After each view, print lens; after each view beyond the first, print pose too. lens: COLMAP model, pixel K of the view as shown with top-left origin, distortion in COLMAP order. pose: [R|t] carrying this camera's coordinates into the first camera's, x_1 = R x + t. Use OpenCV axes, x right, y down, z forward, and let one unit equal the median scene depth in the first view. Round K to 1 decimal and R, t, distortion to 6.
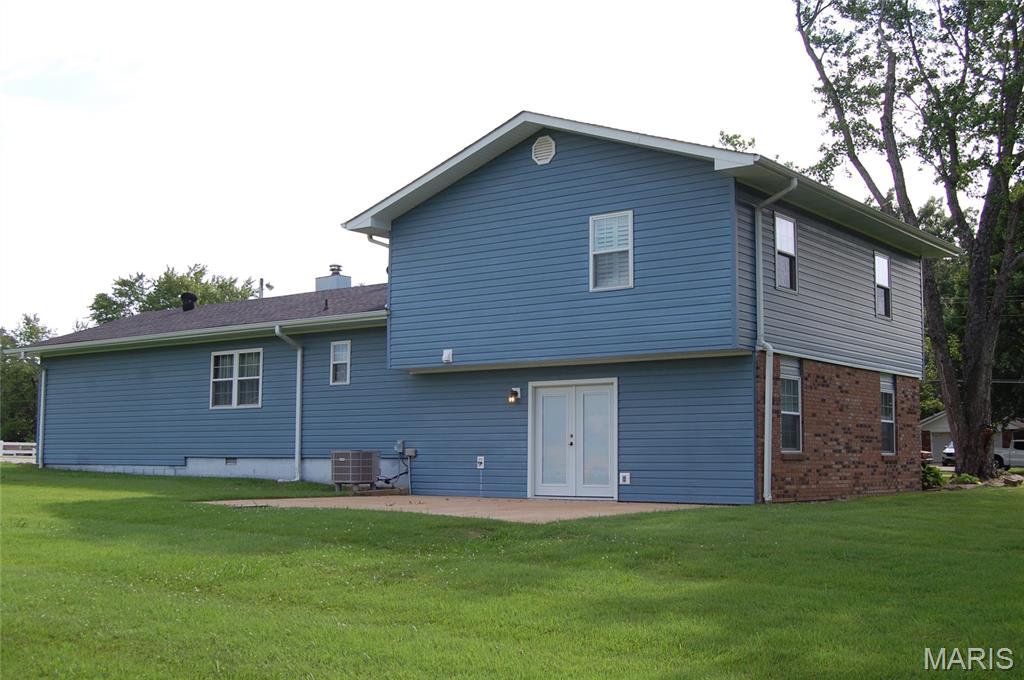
lens RADIAL K [[1167.6, 0, 512.0], [0, 1167.6, 340.0], [0, 0, 1]] dist [0.006566, 0.000899]
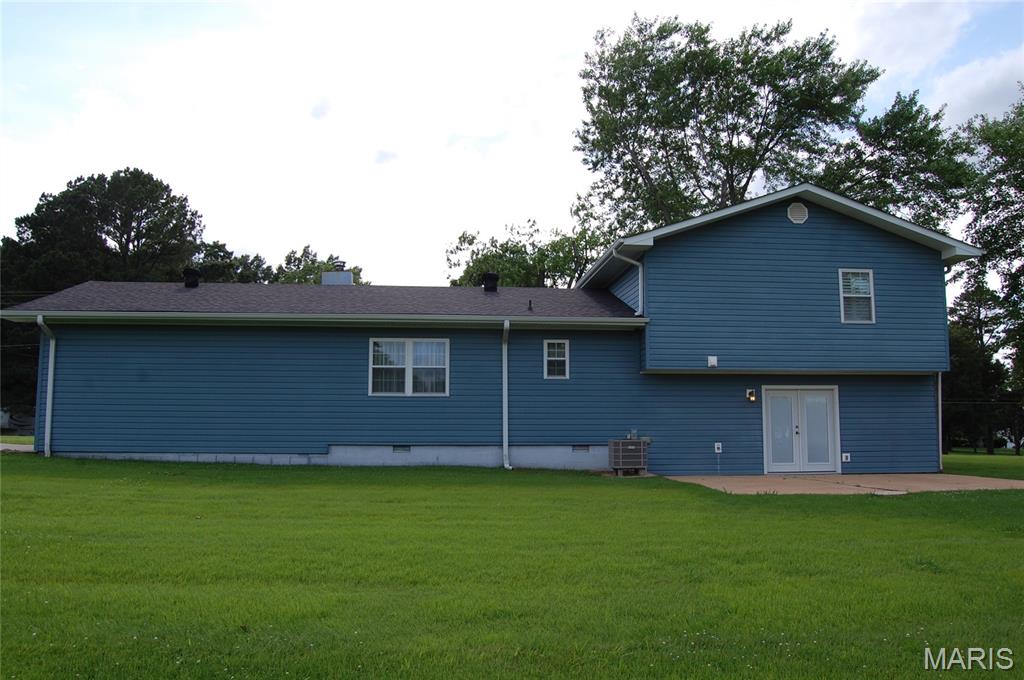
lens RADIAL K [[884.4, 0, 512.0], [0, 884.4, 340.0], [0, 0, 1]] dist [-0.068736, -0.002237]
pose [[0.720856, 0.077447, 0.688744, -0.840144], [-0.066133, 0.996889, -0.042881, 0.044577], [-0.689922, -0.014637, 0.723735, 0.467606]]
